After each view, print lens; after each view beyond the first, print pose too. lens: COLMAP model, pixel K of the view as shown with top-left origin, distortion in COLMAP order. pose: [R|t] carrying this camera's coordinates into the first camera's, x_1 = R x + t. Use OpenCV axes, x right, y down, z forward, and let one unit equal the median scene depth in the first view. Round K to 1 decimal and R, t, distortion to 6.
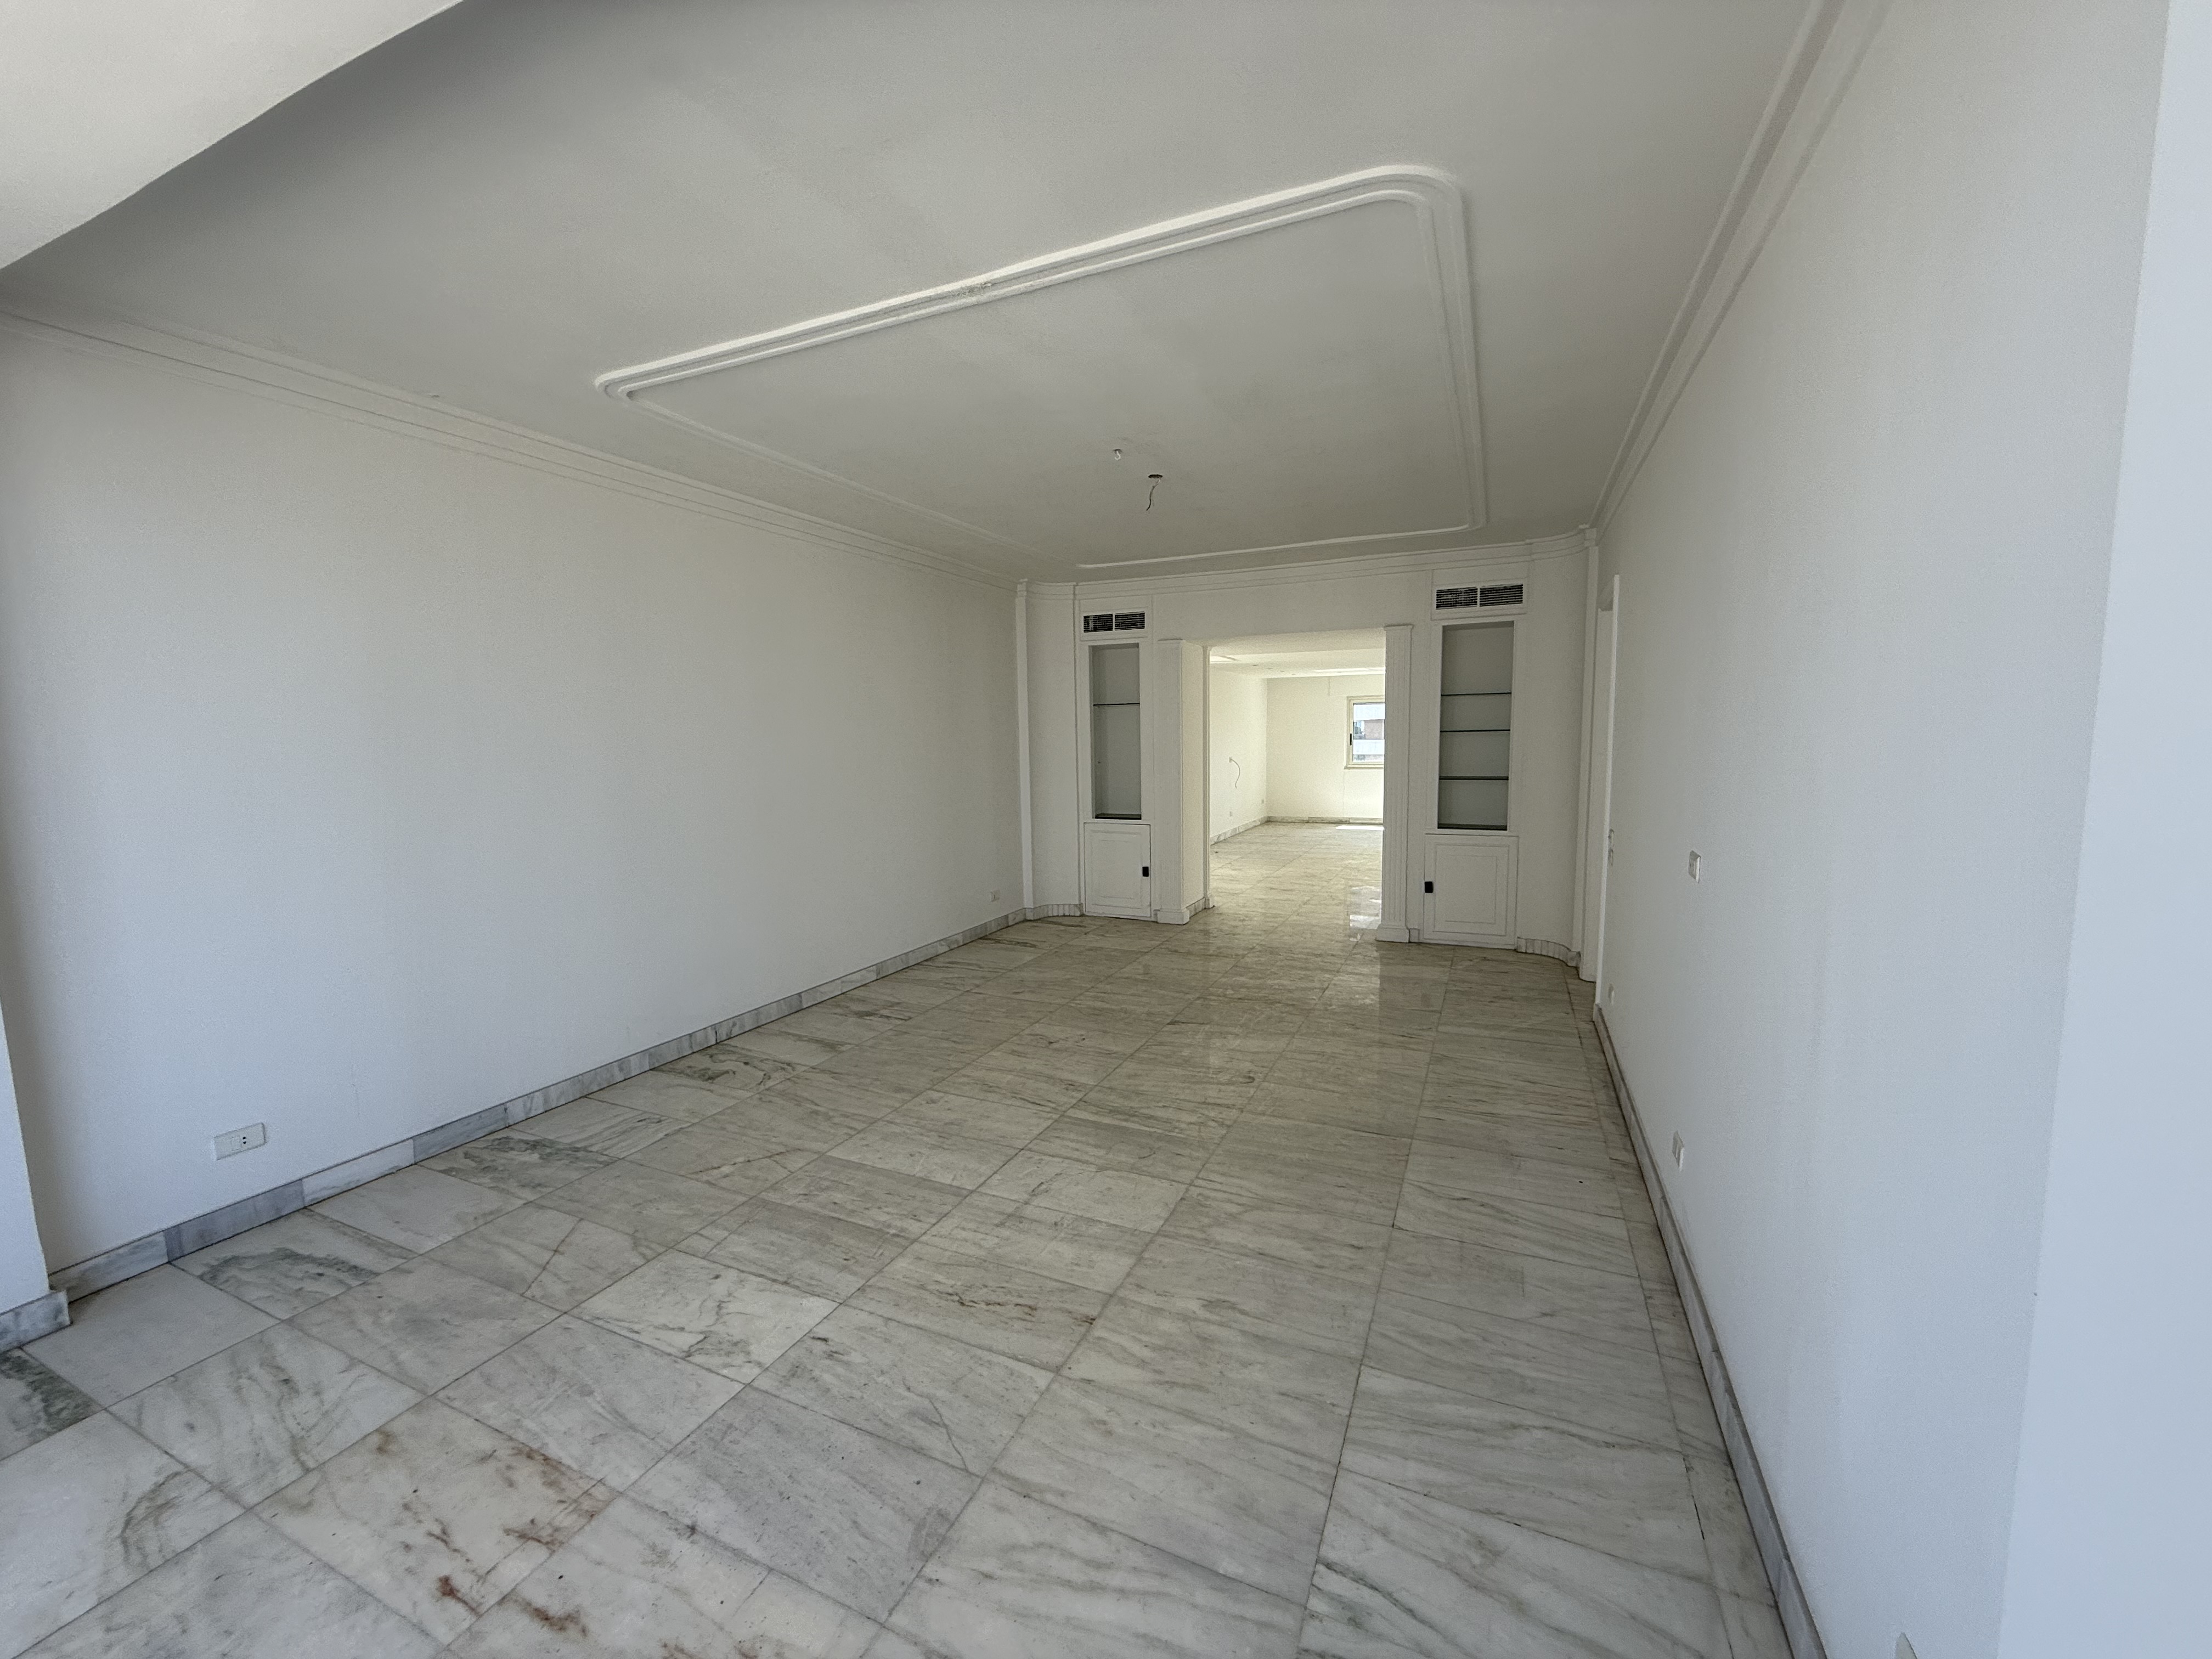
lens RADIAL K [[886.3, 0, 1098.7], [0, 886.3, 836.7], [0, 0, 1]] dist [0.001847, 0.000170]
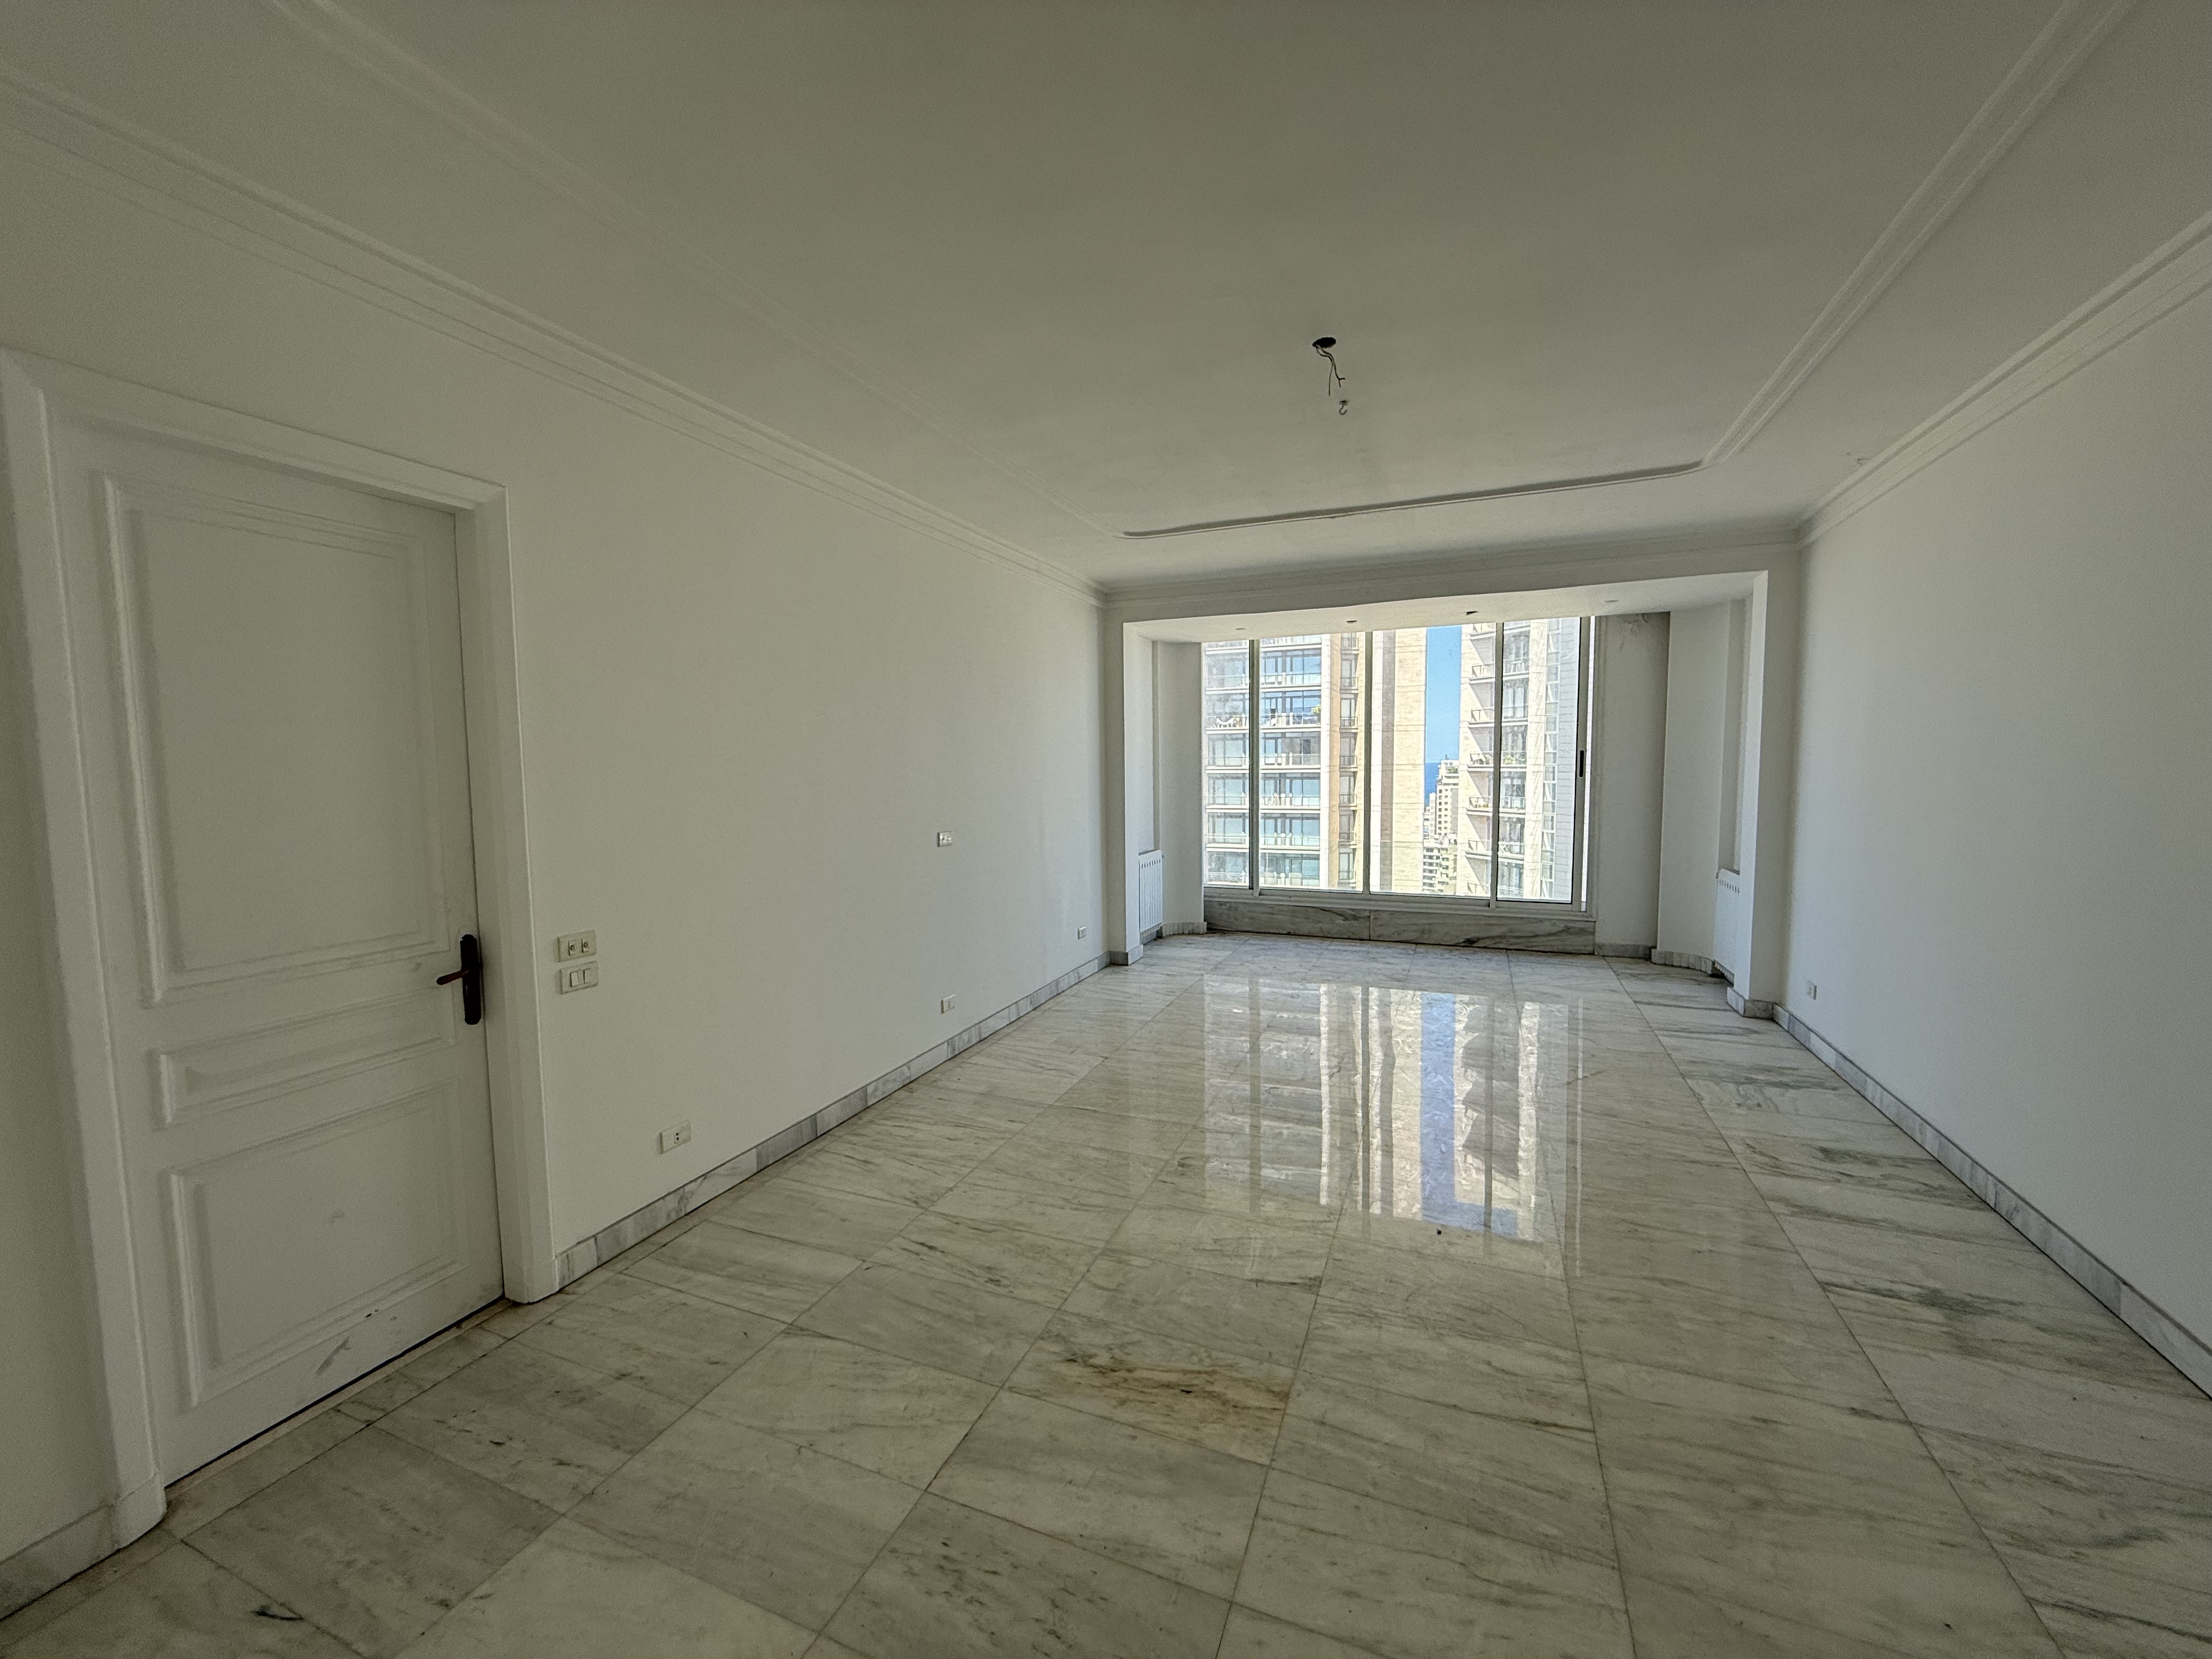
lens RADIAL K [[886.3, 0, 1100.3], [0, 886.3, 830.8], [0, 0, 1]] dist [0.001847, 0.000170]
pose [[-0.998991, 0.031800, -0.031705, 0.252356], [0.025081, 0.980790, 0.193449, -0.194108], [0.037248, 0.192458, -0.980598, 1.672438]]
